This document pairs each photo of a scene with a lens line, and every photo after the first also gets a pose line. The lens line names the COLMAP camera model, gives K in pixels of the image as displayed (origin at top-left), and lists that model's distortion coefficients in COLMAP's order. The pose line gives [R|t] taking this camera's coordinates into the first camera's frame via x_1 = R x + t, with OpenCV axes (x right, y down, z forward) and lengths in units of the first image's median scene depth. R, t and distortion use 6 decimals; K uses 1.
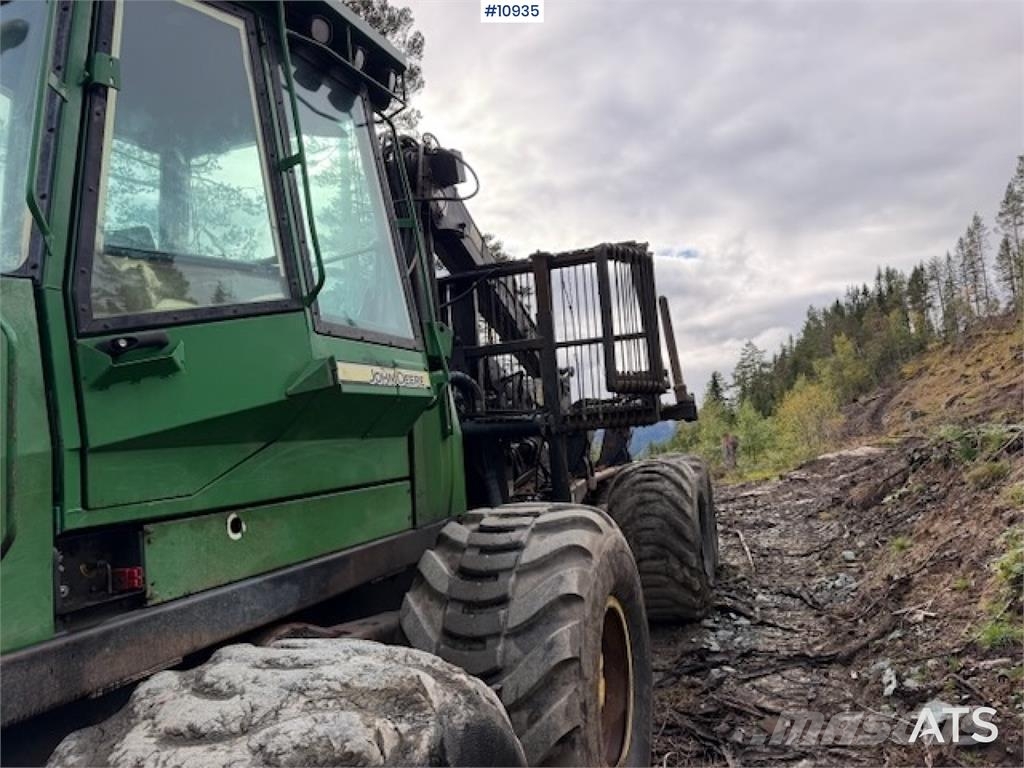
lens RADIAL K [[718.0, 0, 519.5], [0, 718.0, 377.5], [0, 0, 1]] dist [0.071468, -0.092399]
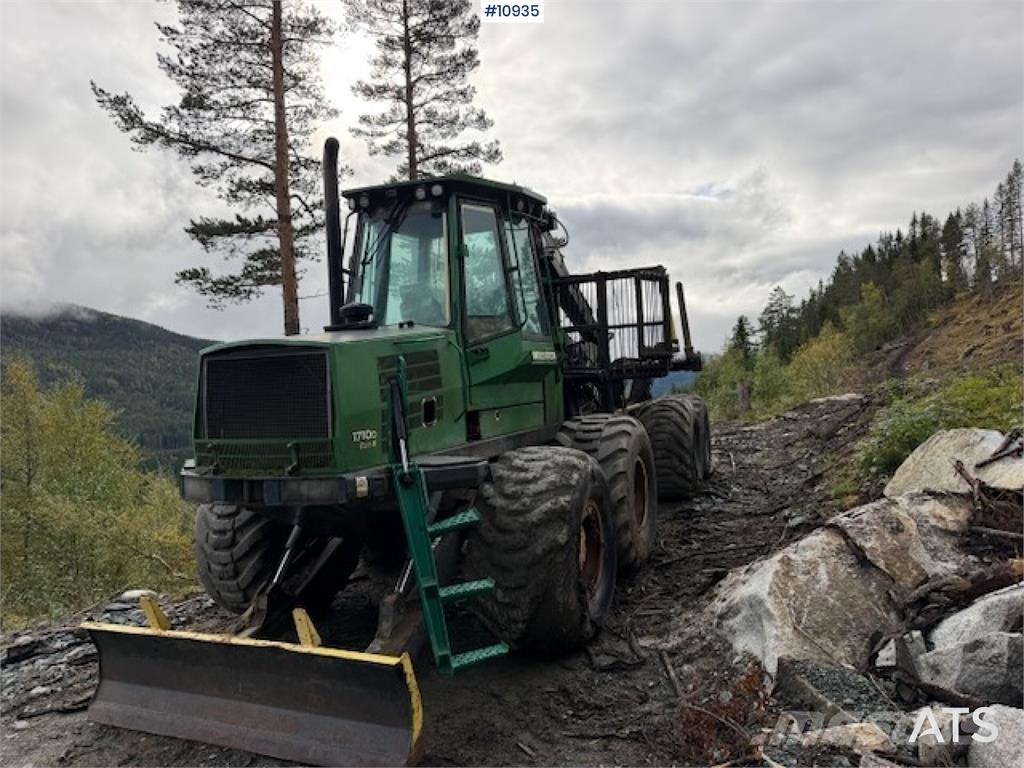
lens RADIAL K [[718.0, 0, 507.4], [0, 718.0, 377.9], [0, 0, 1]] dist [0.071468, -0.092399]
pose [[0.998596, 0.023233, -0.047615, -0.096109], [-0.019108, 0.996170, 0.085322, -0.062305], [0.049415, -0.084292, 0.995215, -0.644793]]
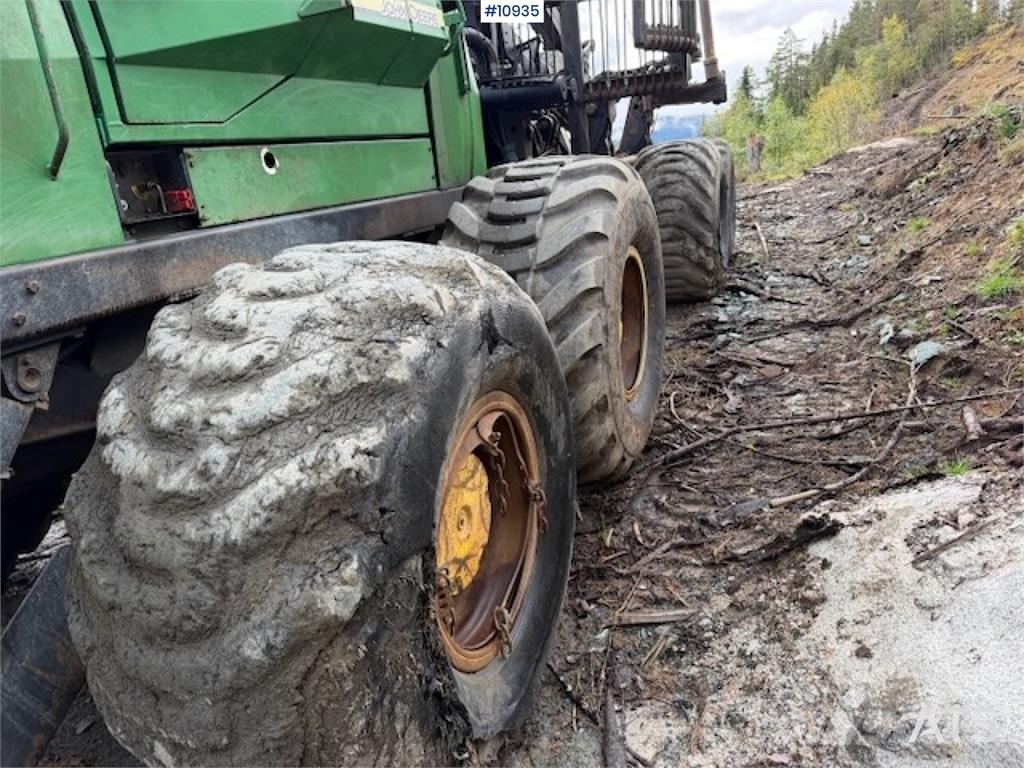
lens RADIAL K [[718.0, 0, 519.2], [0, 718.0, 391.7], [0, 0, 1]] dist [0.071468, -0.092399]
pose [[0.999650, -0.015507, -0.021444, -0.010058], [0.022707, 0.918785, 0.394104, 0.044701], [0.013592, -0.394453, 0.918816, -0.023415]]
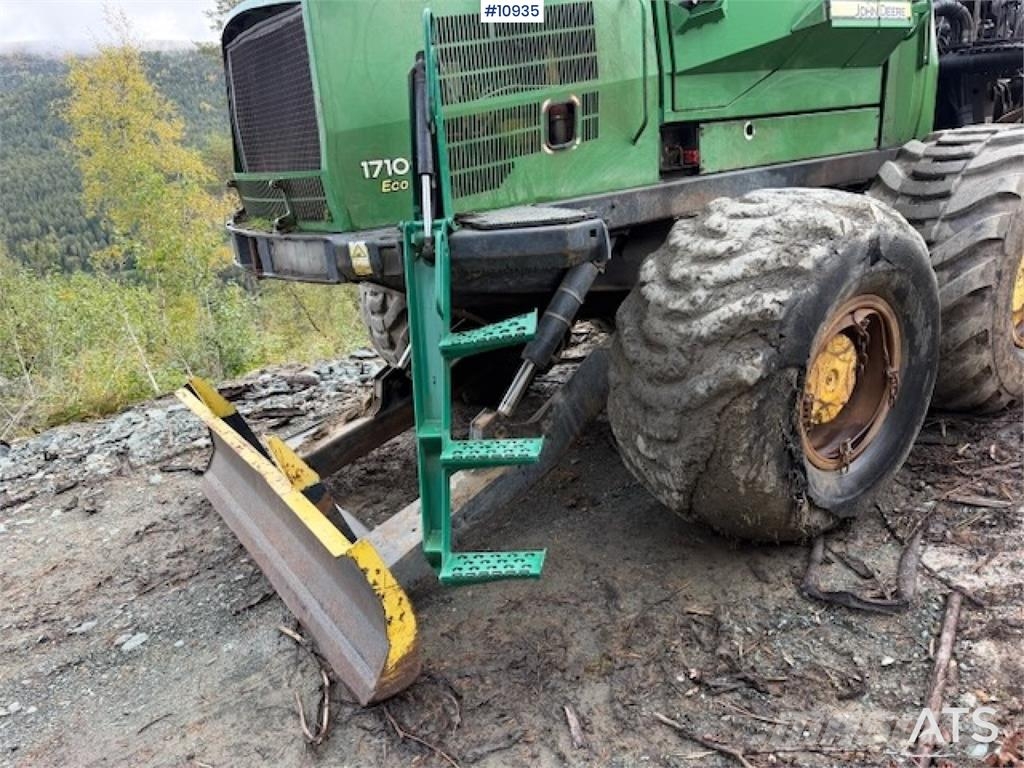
lens RADIAL K [[718.0, 0, 508.6], [0, 718.0, 394.6], [0, 0, 1]] dist [0.071468, -0.092399]
pose [[0.823924, 0.189572, -0.534053, 0.043550], [0.074287, 0.898128, 0.433415, 0.002861], [0.561811, -0.396774, 0.725906, -0.242746]]
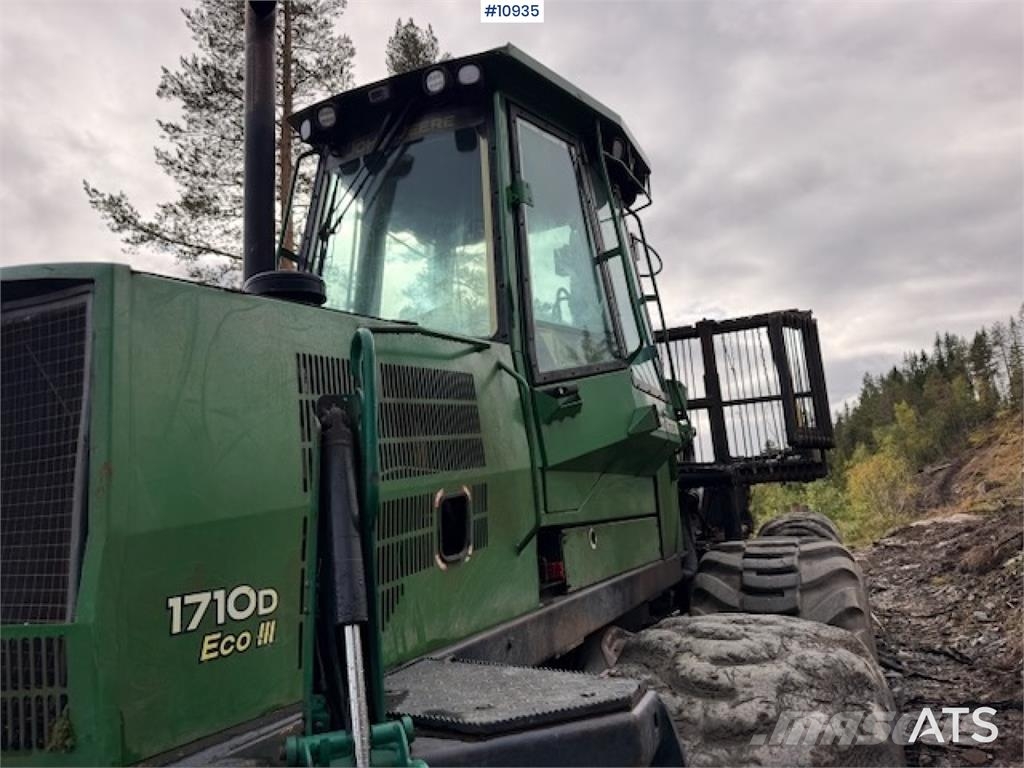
lens RADIAL K [[718.0, 0, 507.9], [0, 718.0, 382.1], [0, 0, 1]] dist [0.071468, -0.092399]
pose [[0.997258, -0.001475, -0.073989, -0.183020], [-0.004943, 0.996242, -0.086477, 0.018003], [0.073838, 0.086605, 0.993503, -0.113478]]
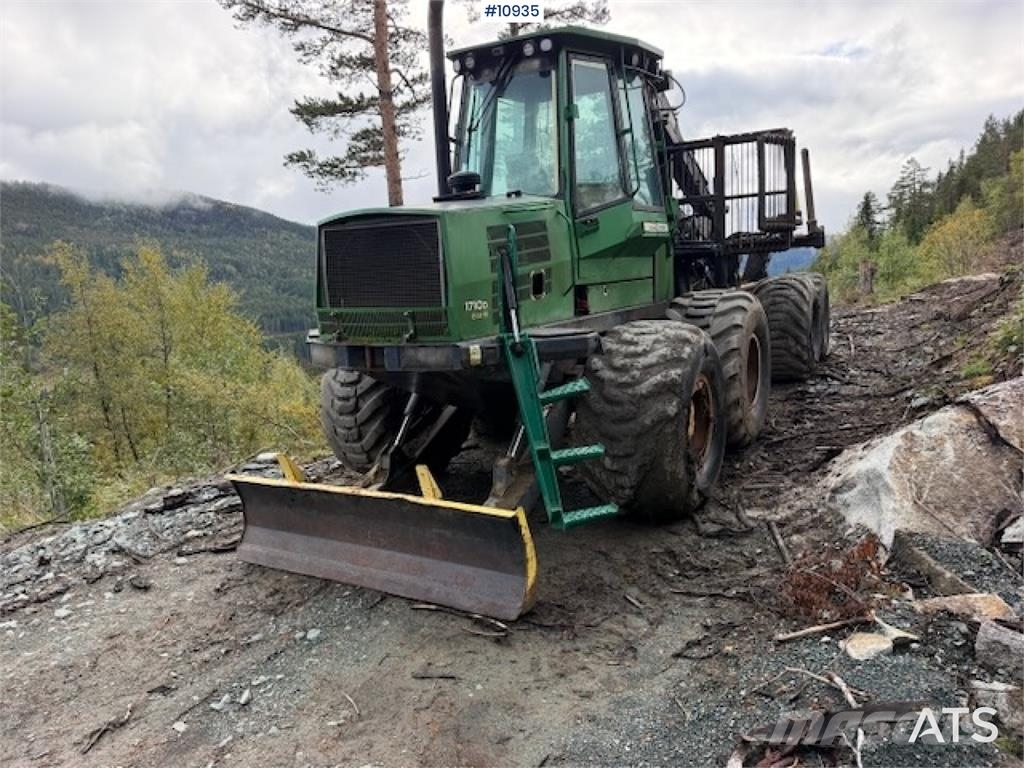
lens RADIAL K [[718.0, 0, 517.3], [0, 718.0, 378.6], [0, 0, 1]] dist [0.071468, -0.092399]
pose [[0.984874, 0.044394, -0.167489, -0.106188], [-0.002428, 0.970062, 0.242845, -0.044800], [0.173256, -0.238765, 0.955497, -0.643967]]
